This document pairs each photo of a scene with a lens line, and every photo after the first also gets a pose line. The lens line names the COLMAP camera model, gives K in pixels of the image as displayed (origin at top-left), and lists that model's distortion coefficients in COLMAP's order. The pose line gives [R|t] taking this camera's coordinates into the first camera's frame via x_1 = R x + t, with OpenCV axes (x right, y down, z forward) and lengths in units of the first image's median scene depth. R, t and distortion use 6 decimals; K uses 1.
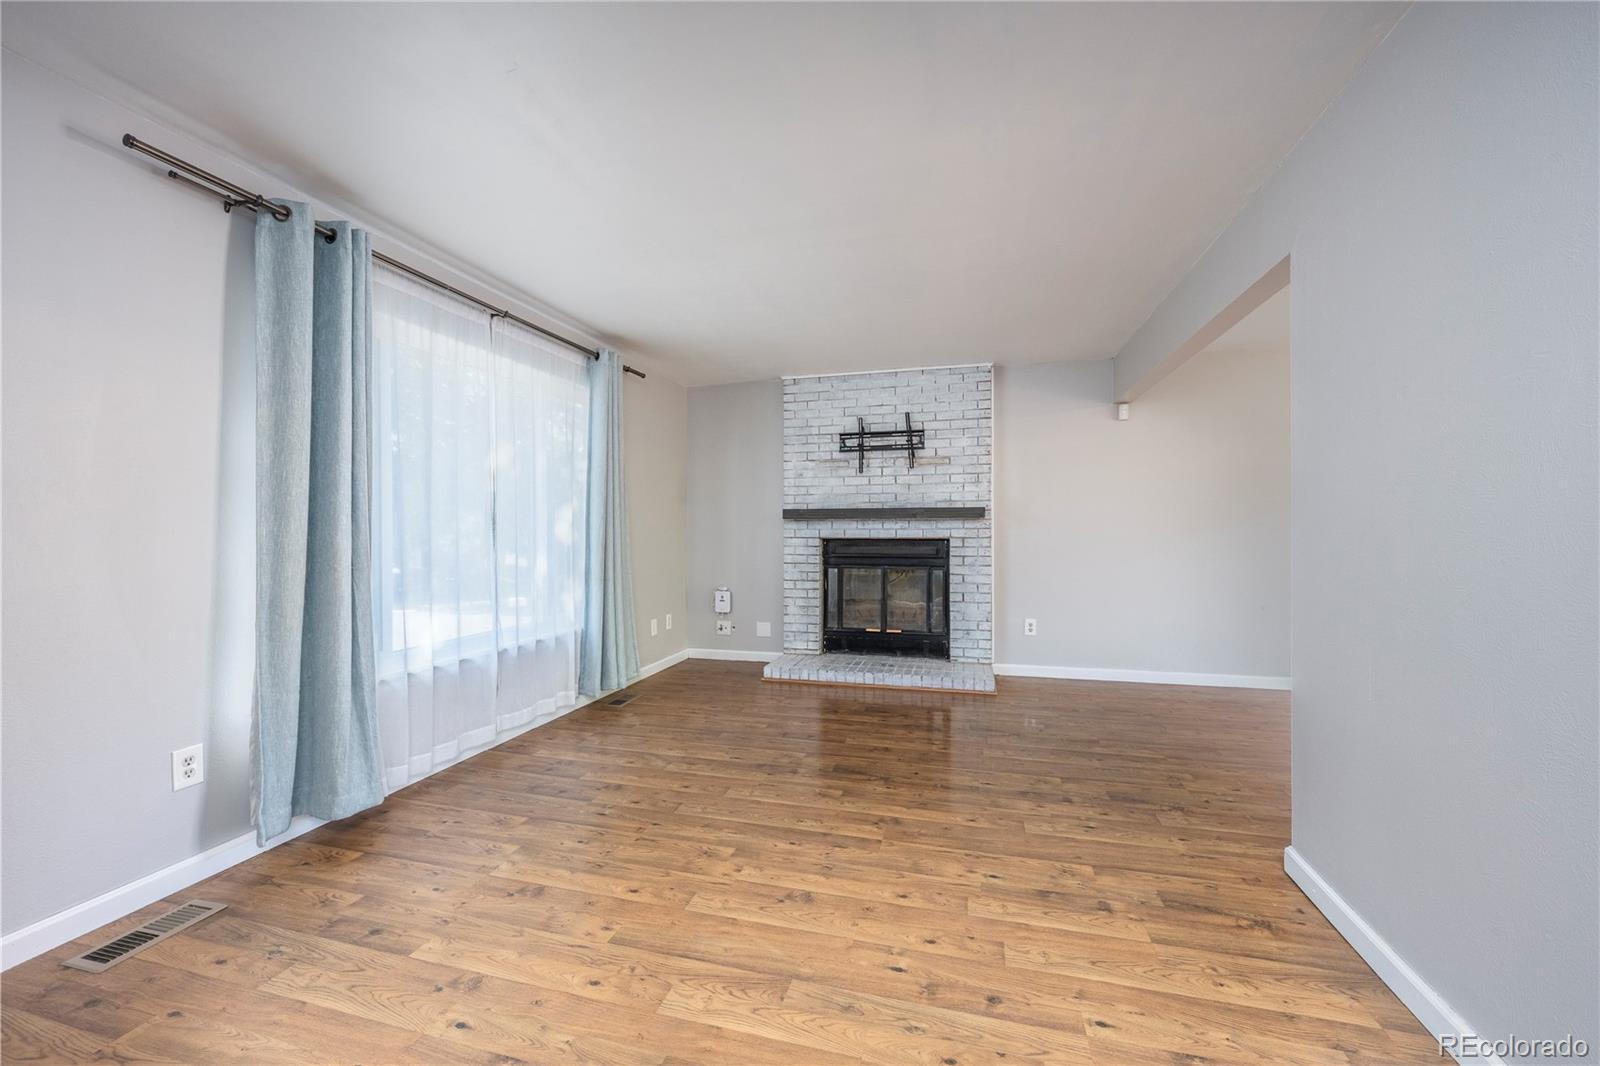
lens RADIAL K [[639.9, 0, 803.5], [0, 639.9, 533.0], [0, 0, 1]] dist [-0.010869, -0.000178]
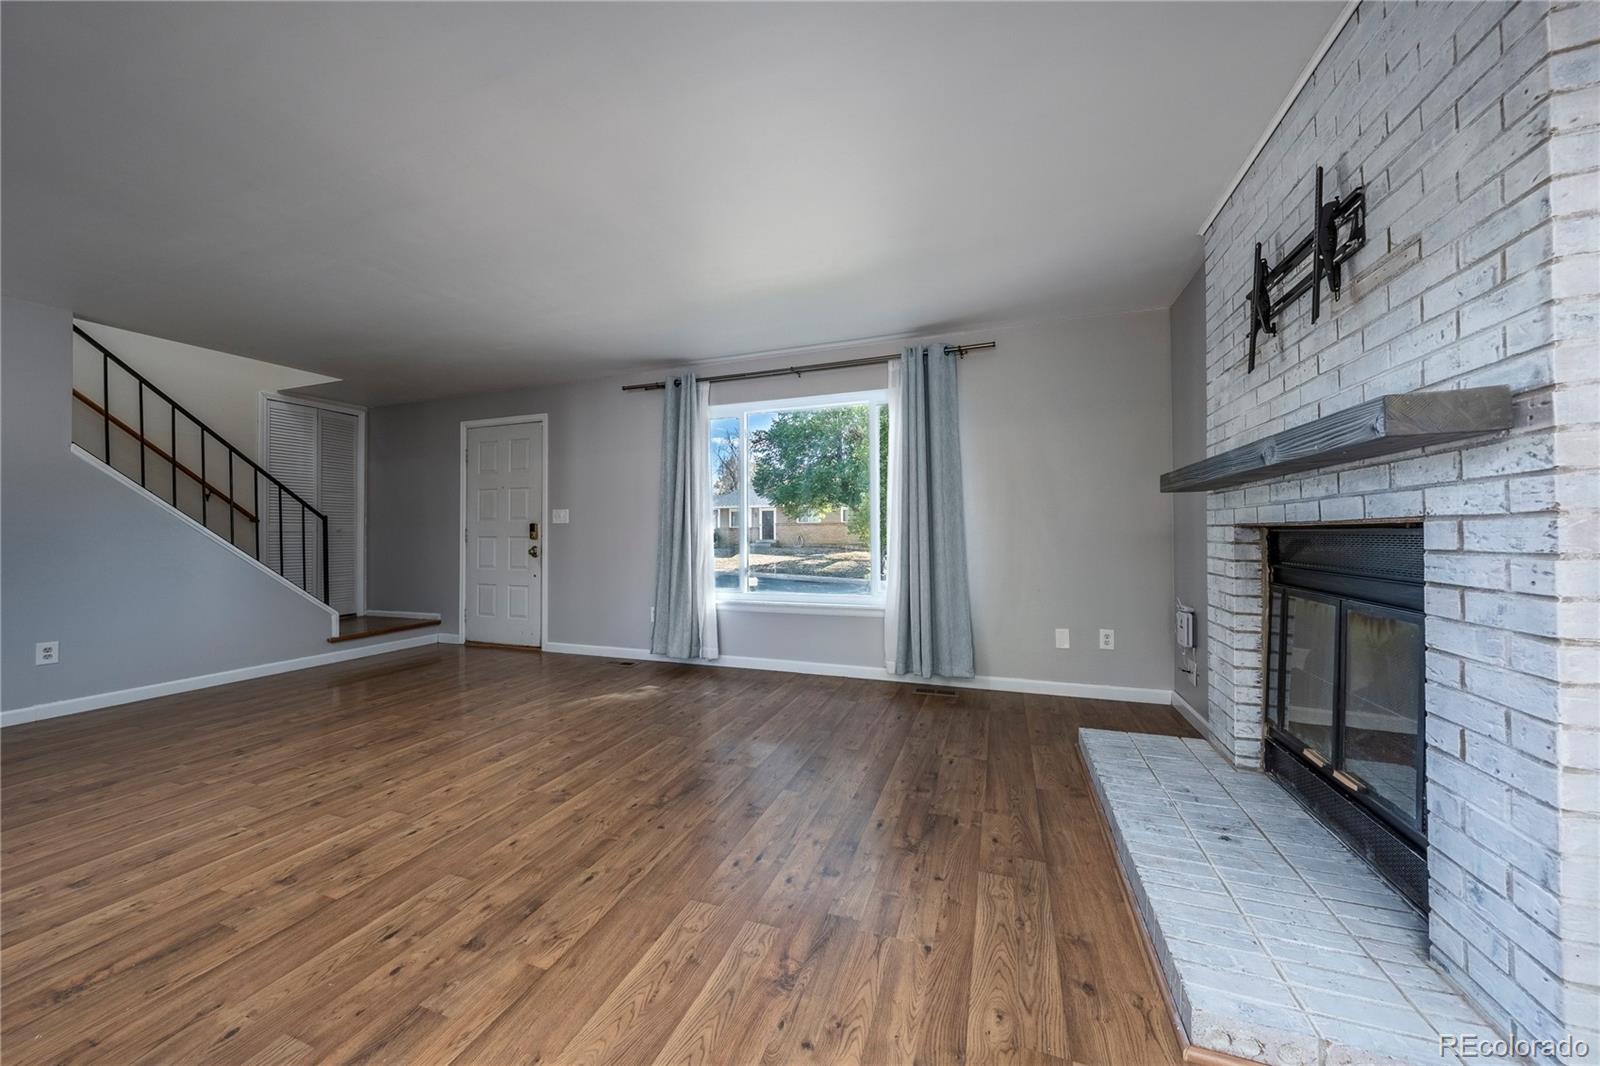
lens RADIAL K [[549.7, 0, 792.4], [0, 549.7, 531.9], [0, 0, 1]] dist [-0.001019, -0.000011]
pose [[-0.101314, 0.000494, -0.994854, 0.496076], [-0.000289, 1.000000, 0.000526, 0.013233], [0.994854, 0.000340, -0.101314, 0.743557]]
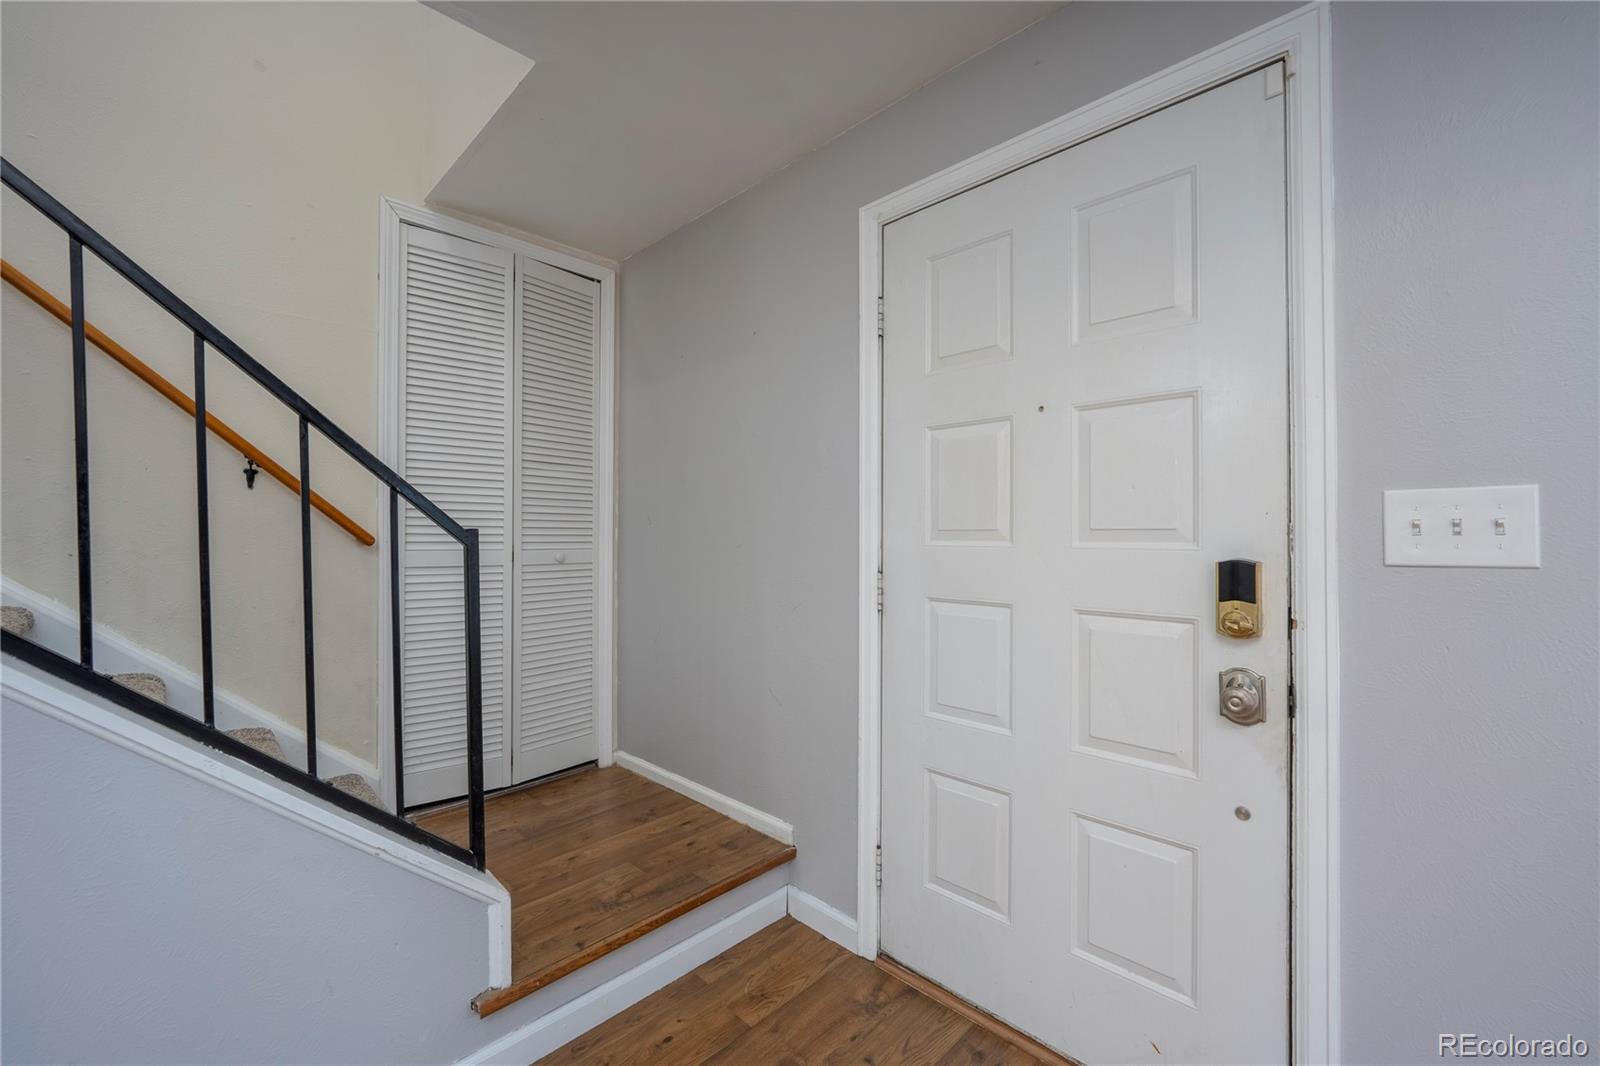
lens RADIAL K [[639.9, 0, 803.5], [0, 639.9, 533.0], [0, 0, 1]] dist [-0.010869, -0.000178]
pose [[-0.485297, -0.003090, -0.874344, -0.179118], [-0.004210, 0.999990, -0.001198, -0.011935], [0.874339, 0.003099, -0.485305, 0.125678]]
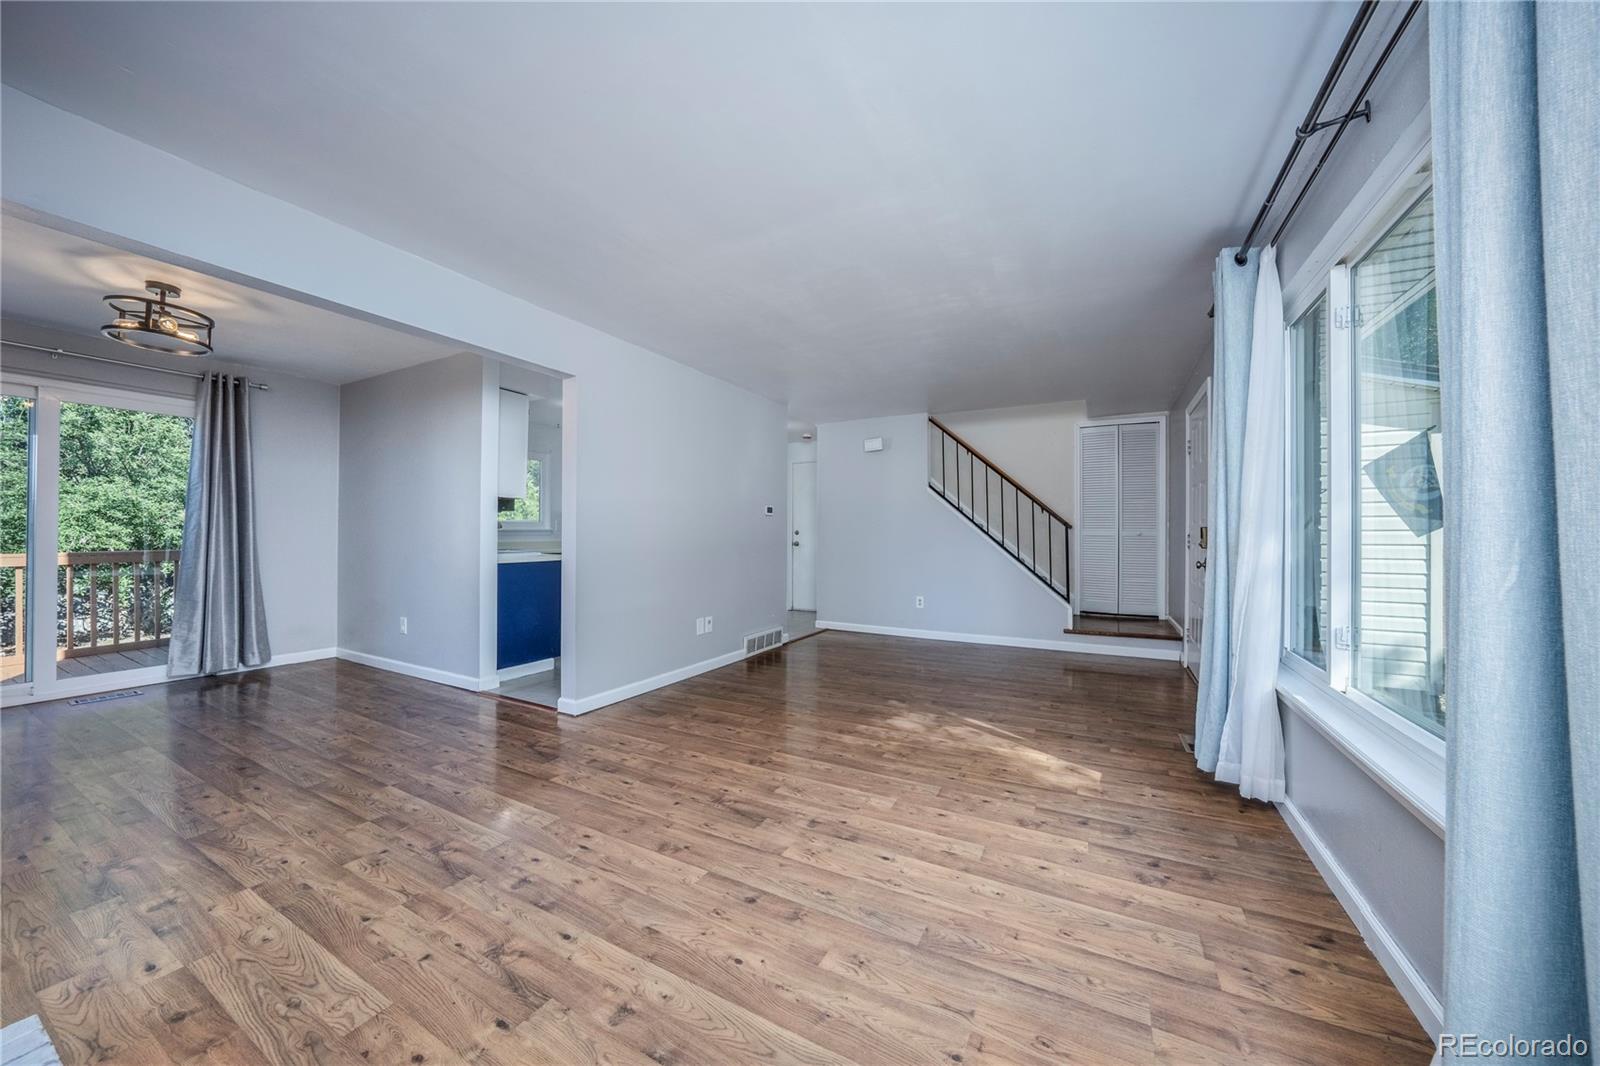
lens RADIAL K [[548.5, 0, 805.6], [0, 548.5, 533.2], [0, 0, 1]] dist [-0.031090, 0.007509]
pose [[-0.974903, -0.000505, 0.222631, -0.096899], [0.000250, 0.999994, 0.003361, 0.003176], [-0.222632, 0.003332, -0.974897, 1.022737]]
